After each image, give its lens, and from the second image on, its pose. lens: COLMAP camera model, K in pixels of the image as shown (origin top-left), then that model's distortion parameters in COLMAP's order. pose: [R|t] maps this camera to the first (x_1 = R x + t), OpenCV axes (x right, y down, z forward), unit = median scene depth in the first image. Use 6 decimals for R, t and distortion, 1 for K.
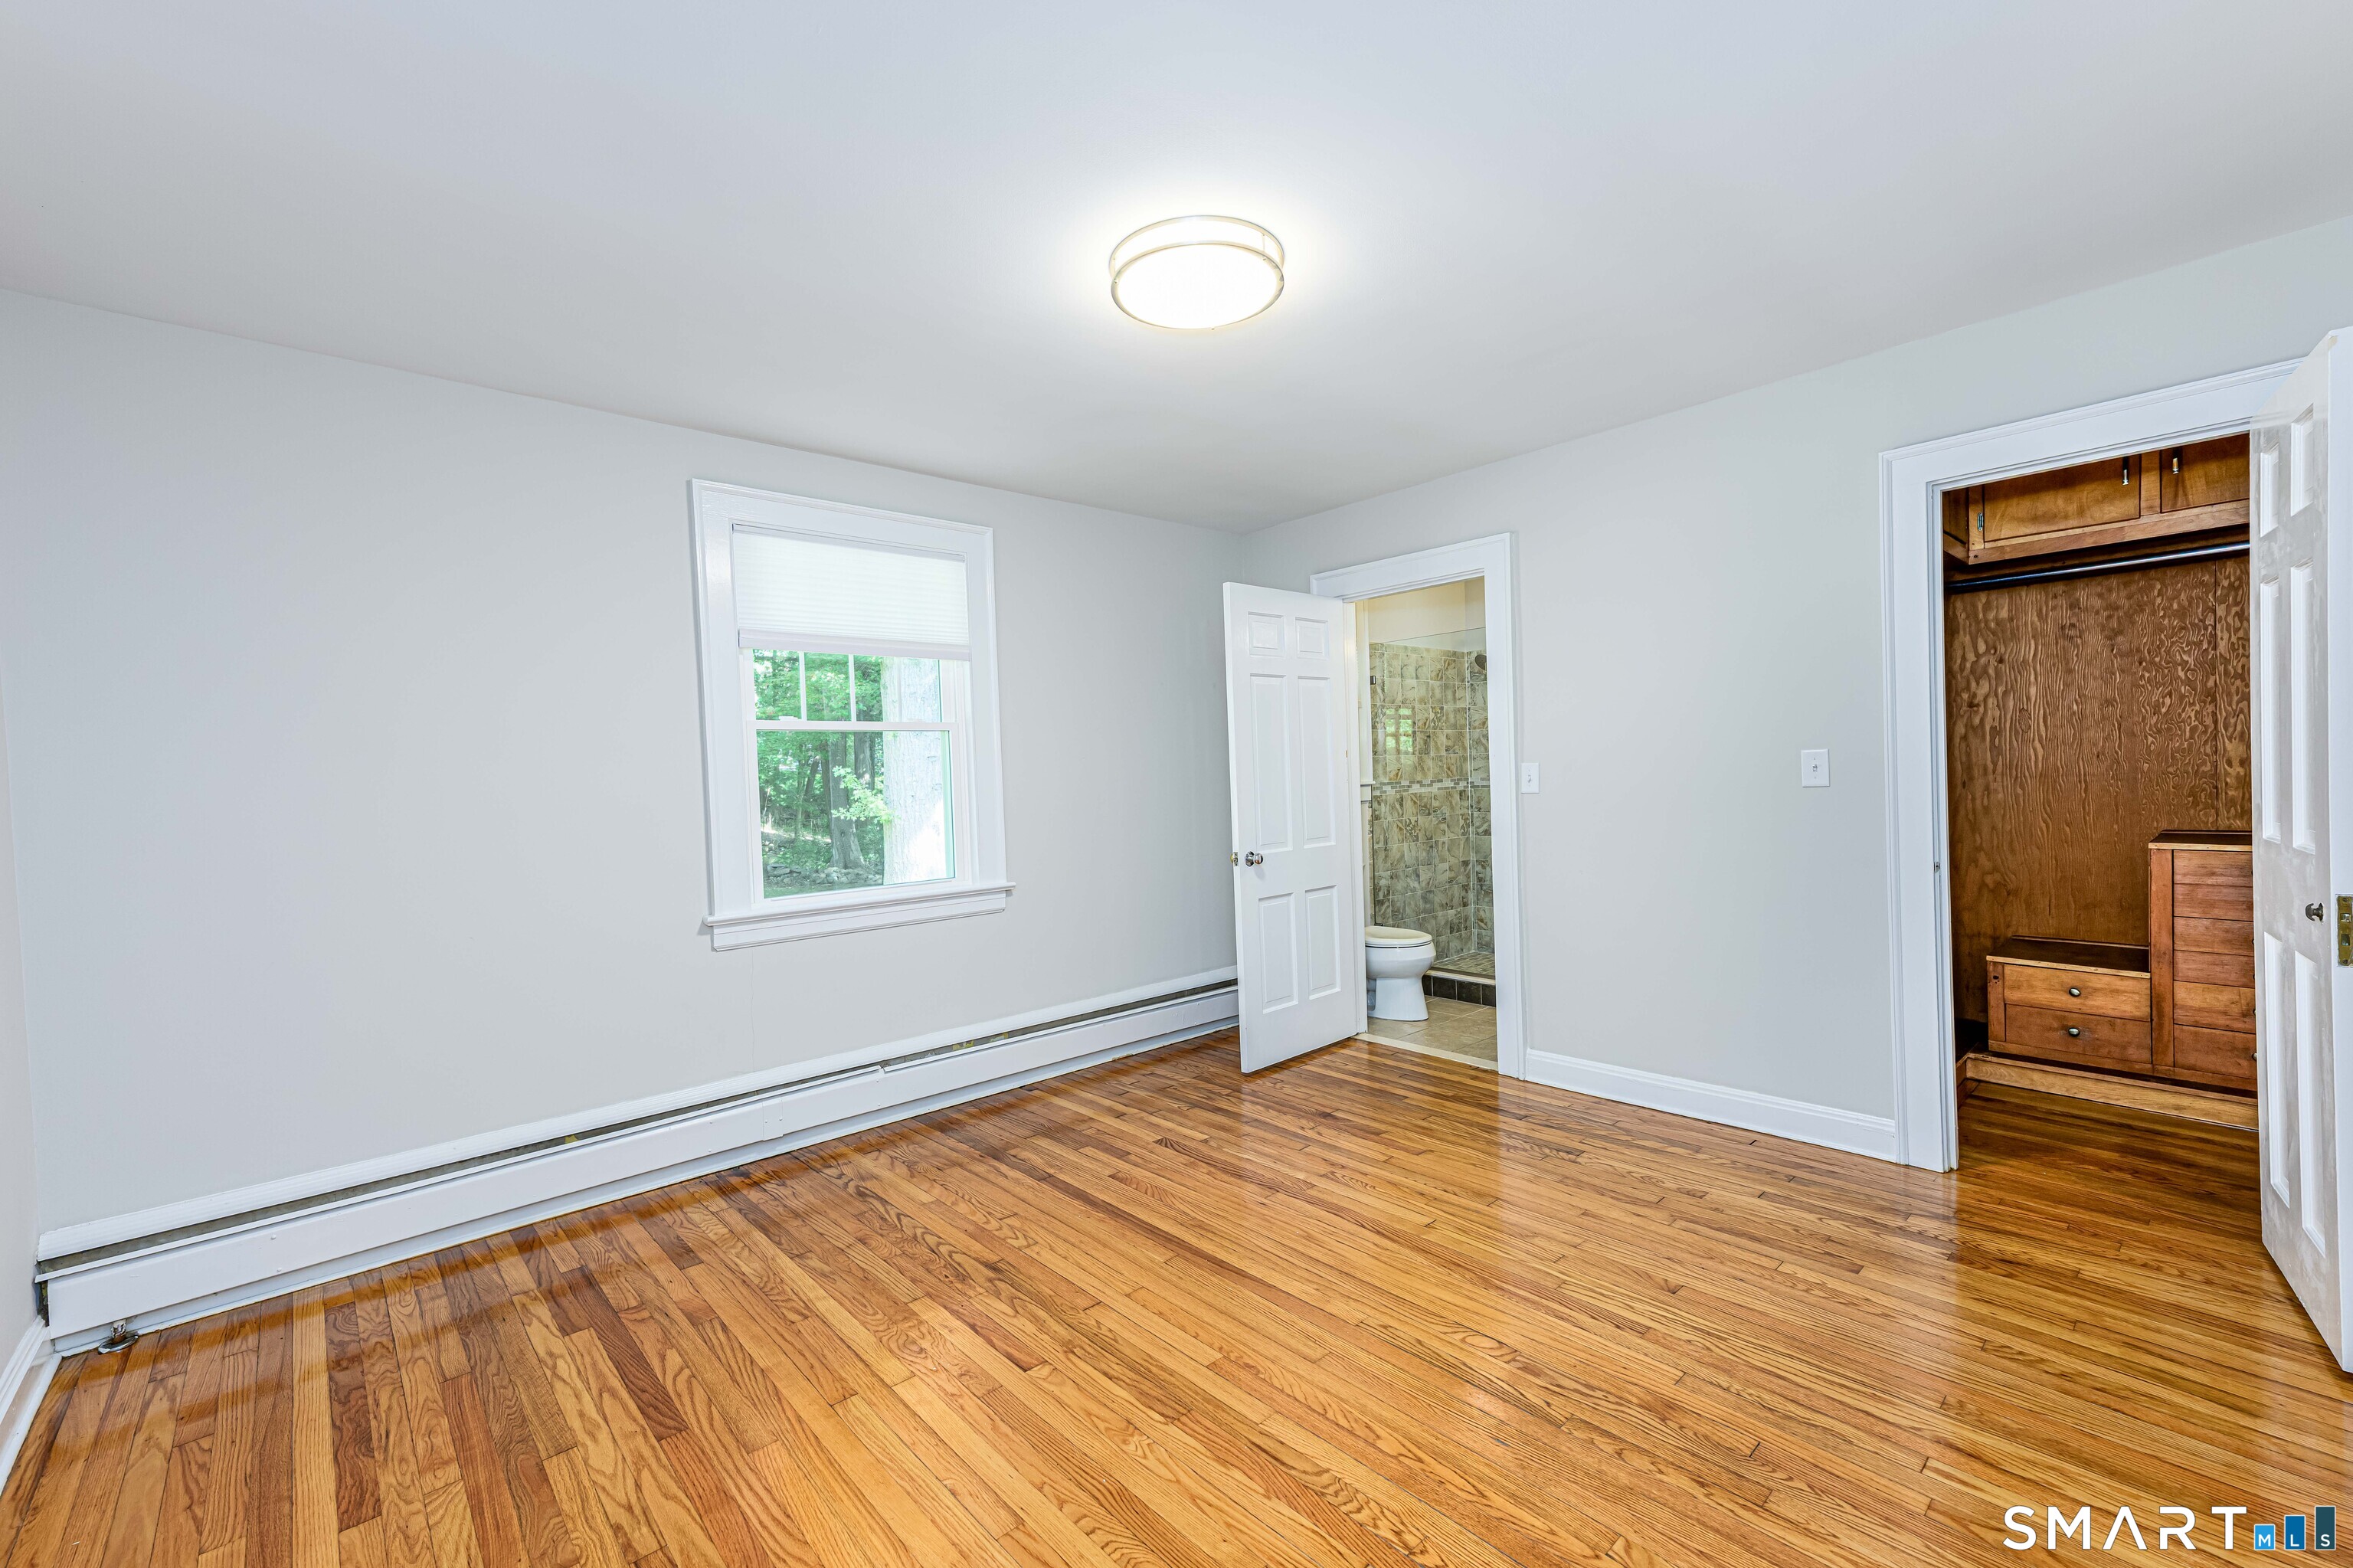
lens RADIAL K [[974.5, 0, 1162.5], [0, 974.5, 791.6], [0, 0, 1]] dist [0.003813, 0.000629]
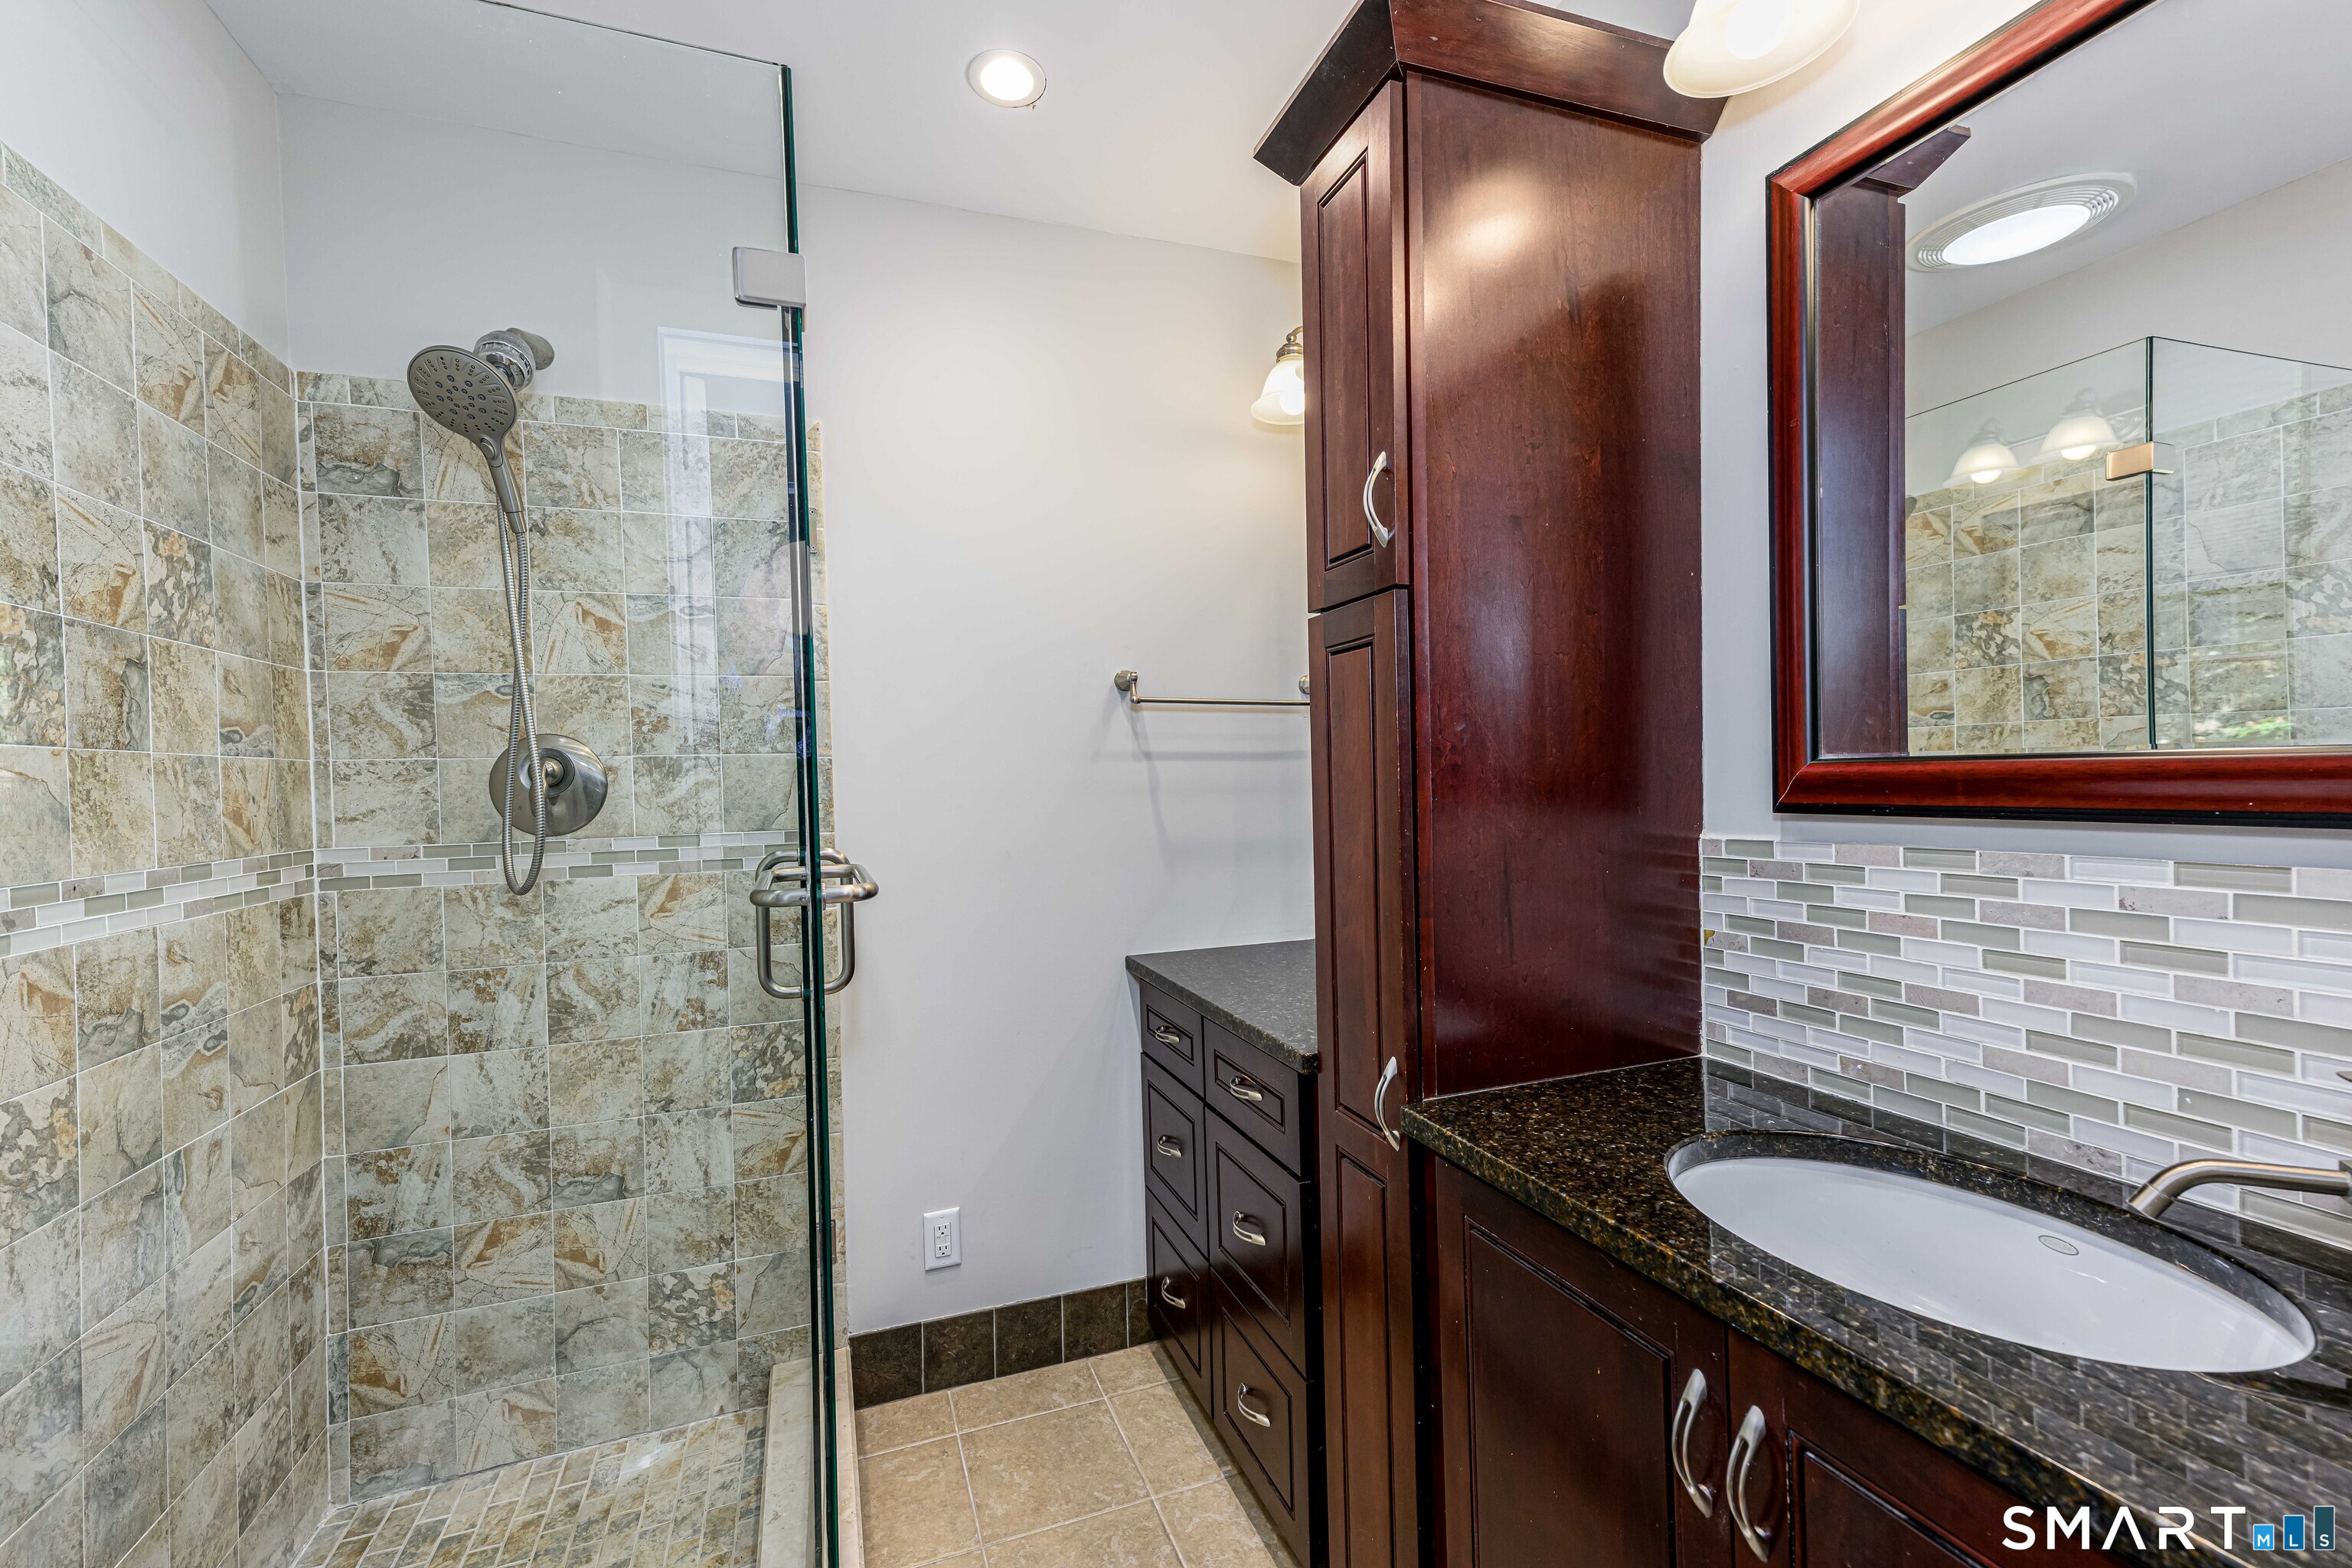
lens RADIAL K [[974.1, 0, 1169.1], [0, 974.1, 787.4], [0, 0, 1]] dist [0.003813, 0.000629]
pose [[0.366715, 0.012543, 0.930249, 0.158363], [0.031553, 0.999166, -0.025910, -0.017511], [-0.929798, 0.038854, 0.366013, 0.710007]]
